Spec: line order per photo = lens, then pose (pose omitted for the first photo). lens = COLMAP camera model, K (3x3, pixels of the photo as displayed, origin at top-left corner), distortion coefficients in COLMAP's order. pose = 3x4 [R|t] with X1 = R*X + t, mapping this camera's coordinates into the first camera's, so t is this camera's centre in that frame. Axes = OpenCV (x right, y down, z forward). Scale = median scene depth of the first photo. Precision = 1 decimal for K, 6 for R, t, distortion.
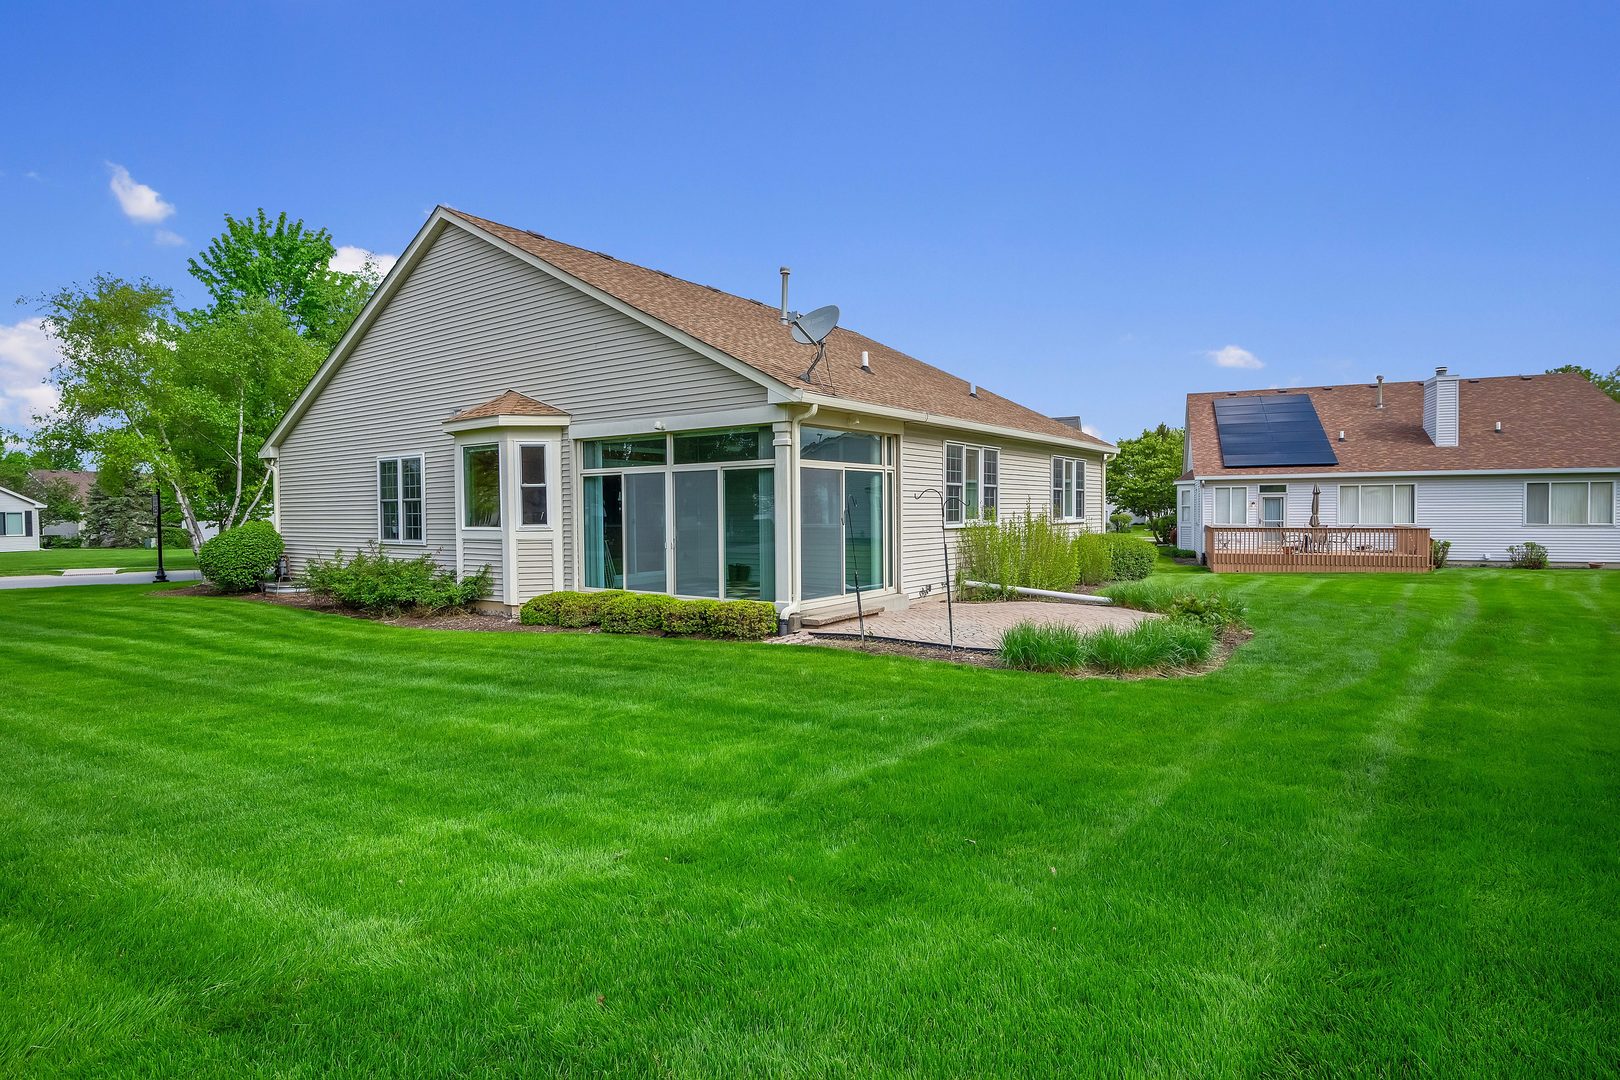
lens RADIAL K [[864.5, 0, 810.0], [0, 864.5, 540.0], [0, 0, 1]] dist [0.001101, 0.000150]
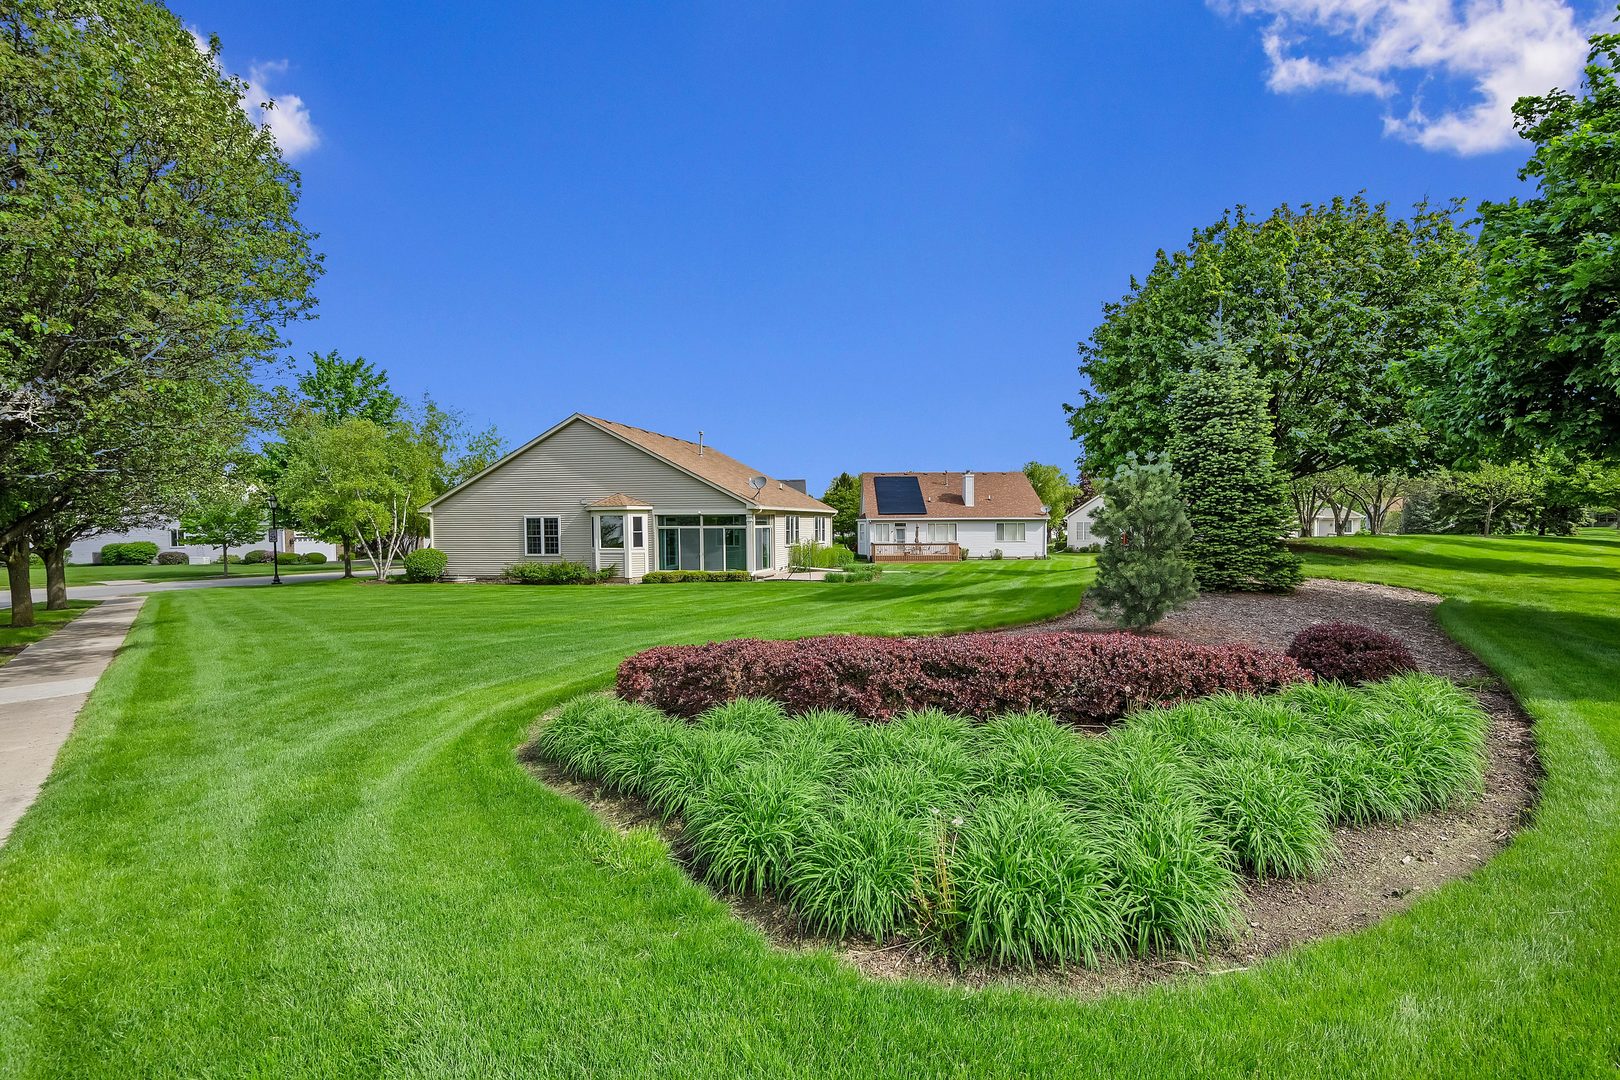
lens RADIAL K [[652.1, 0, 810.0], [0, 652.1, 540.0], [0, 0, 1]] dist [-0.000081, -0.000005]
pose [[0.944376, -0.007595, 0.328781, -0.382910], [0.013347, 0.999795, -0.015241, -0.001513], [-0.328598, 0.018782, 0.944283, -0.837748]]
